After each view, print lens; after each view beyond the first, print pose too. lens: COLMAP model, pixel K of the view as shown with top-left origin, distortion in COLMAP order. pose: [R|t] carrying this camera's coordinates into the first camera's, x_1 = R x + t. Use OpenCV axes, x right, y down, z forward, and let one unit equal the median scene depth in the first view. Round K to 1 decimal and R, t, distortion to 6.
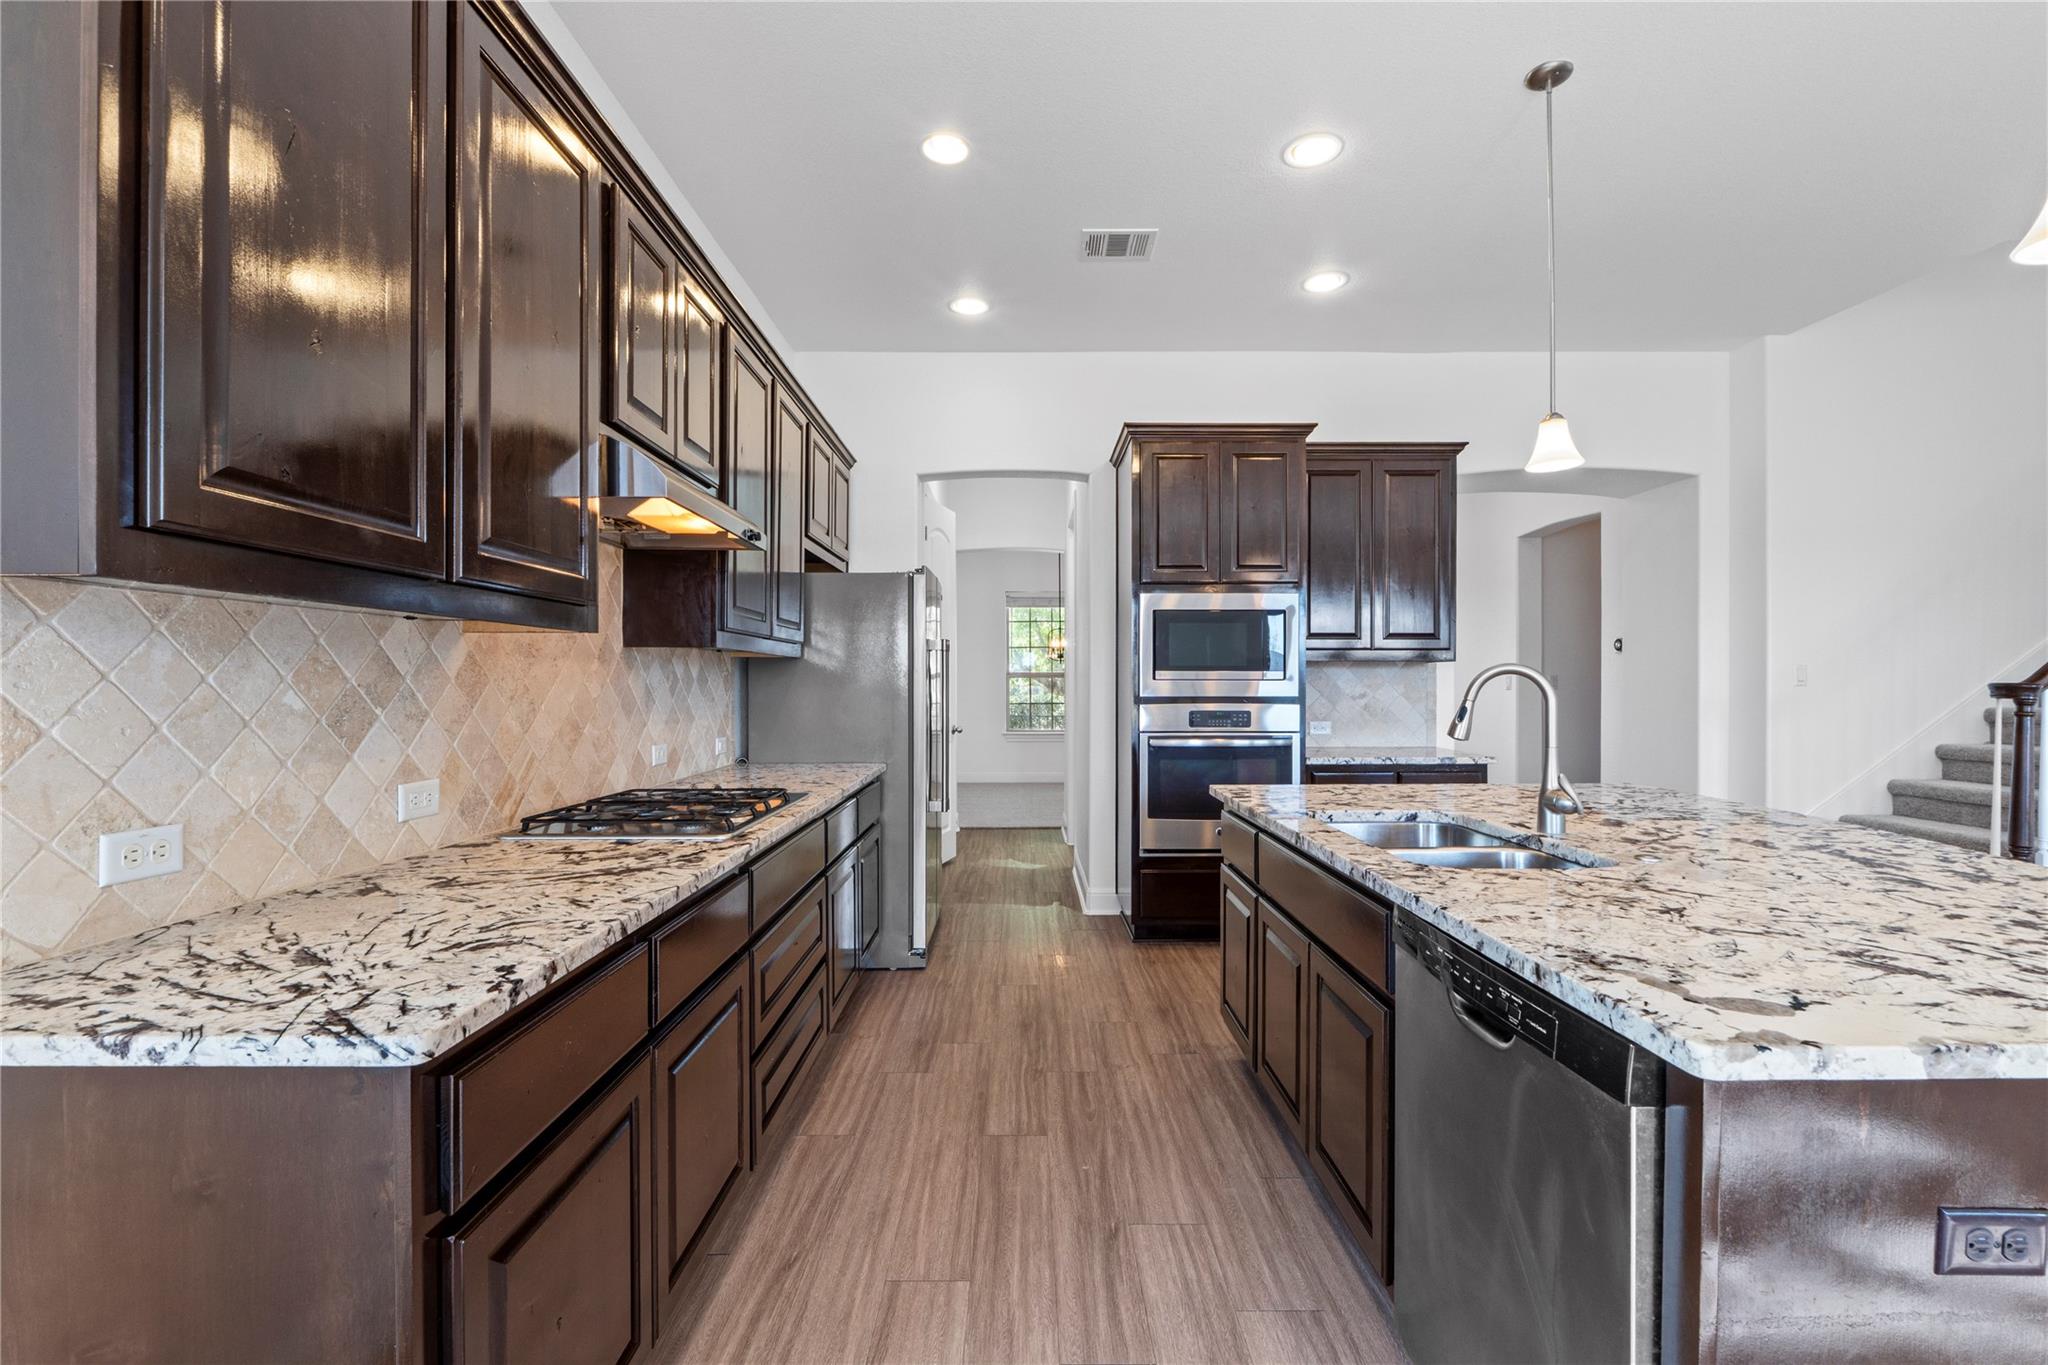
lens RADIAL K [[872.9, 0, 1024.0], [0, 872.9, 682.5], [0, 0, 1]] dist [-0.009409, -0.000073]
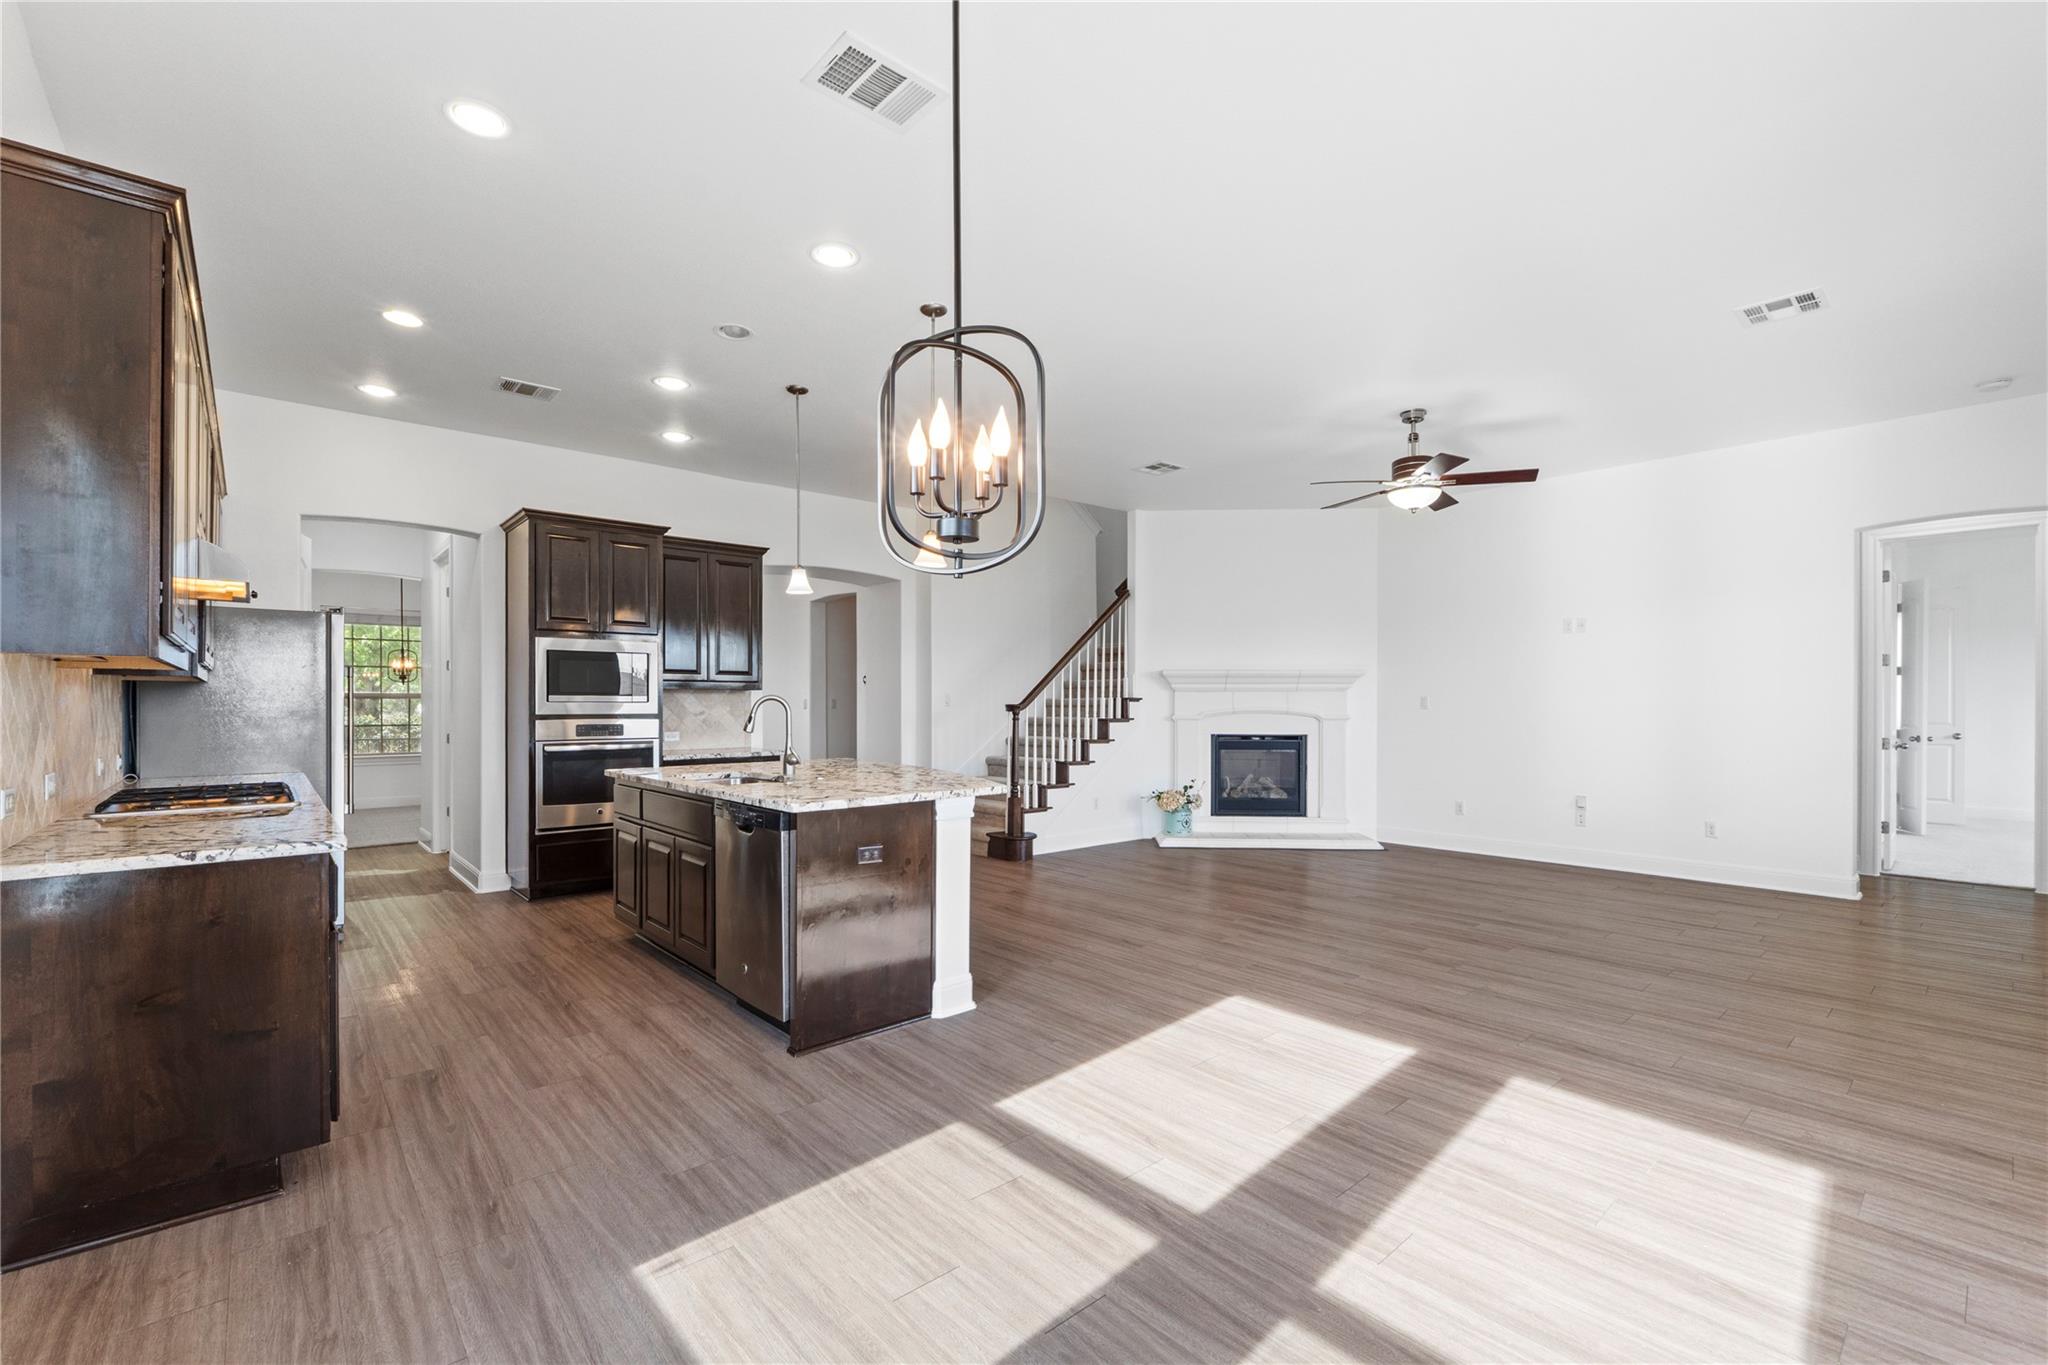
lens RADIAL K [[868.5, 0, 1021.9], [0, 868.5, 712.9], [0, 0, 1]] dist [-0.008866, 0.000007]
pose [[0.749963, -0.006858, 0.661444, -0.185646], [-0.000474, 0.999940, 0.010906, -0.001079], [-0.661480, -0.008493, 0.749915, -0.483591]]
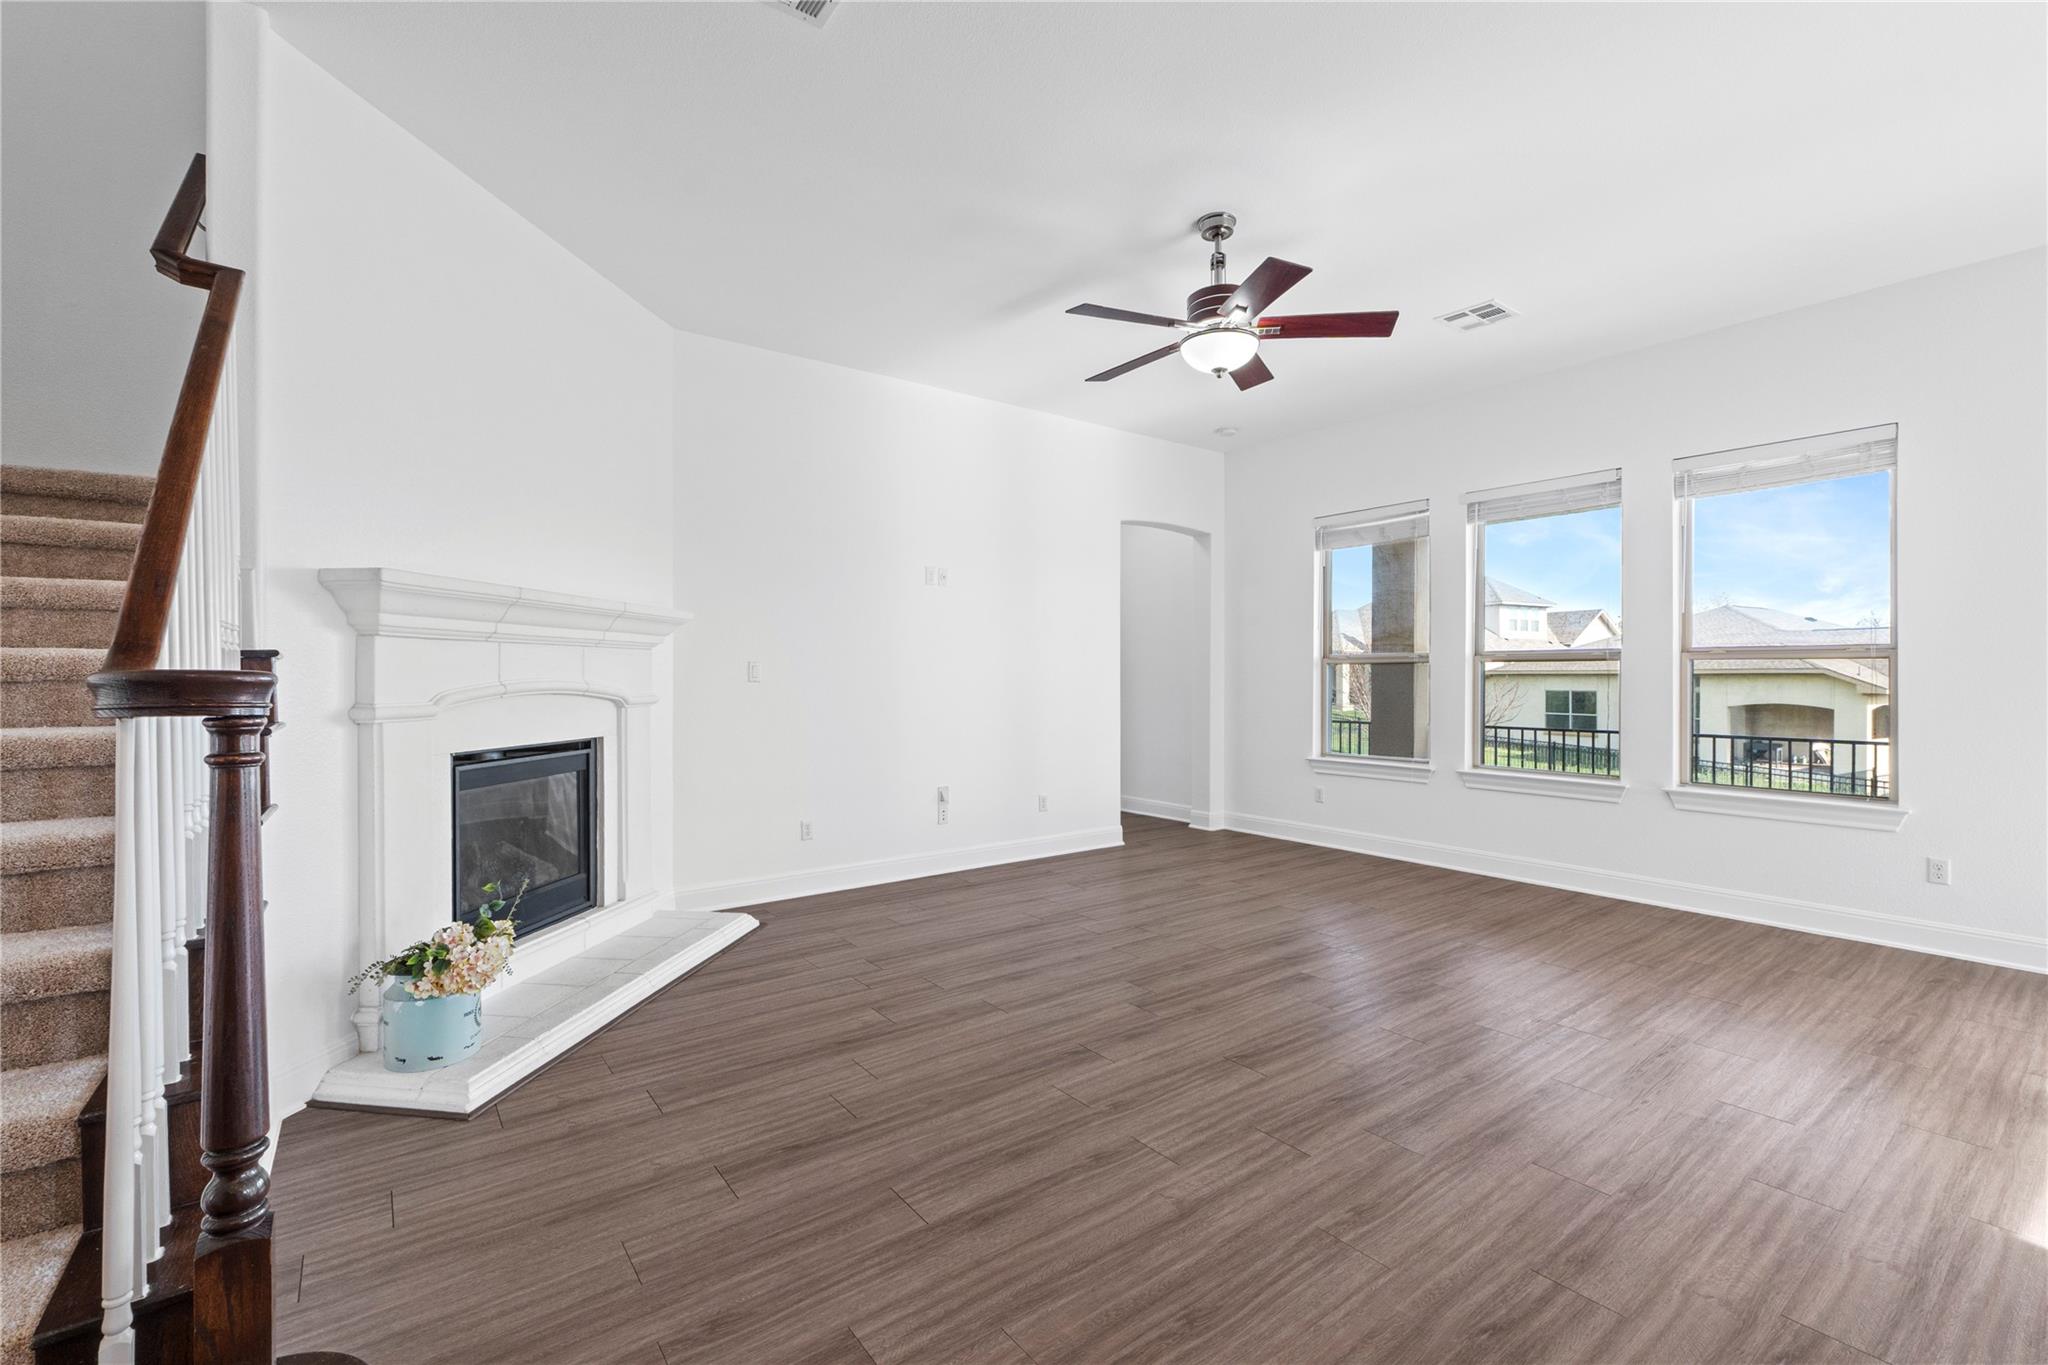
lens RADIAL K [[872.9, 0, 1024.0], [0, 872.9, 682.5], [0, 0, 1]] dist [-0.009409, -0.000073]
pose [[-0.599942, -0.006204, 0.800020, 0.551735], [0.000520, 0.999967, 0.008144, 0.001507], [-0.800044, 0.005302, -0.599919, 0.763918]]
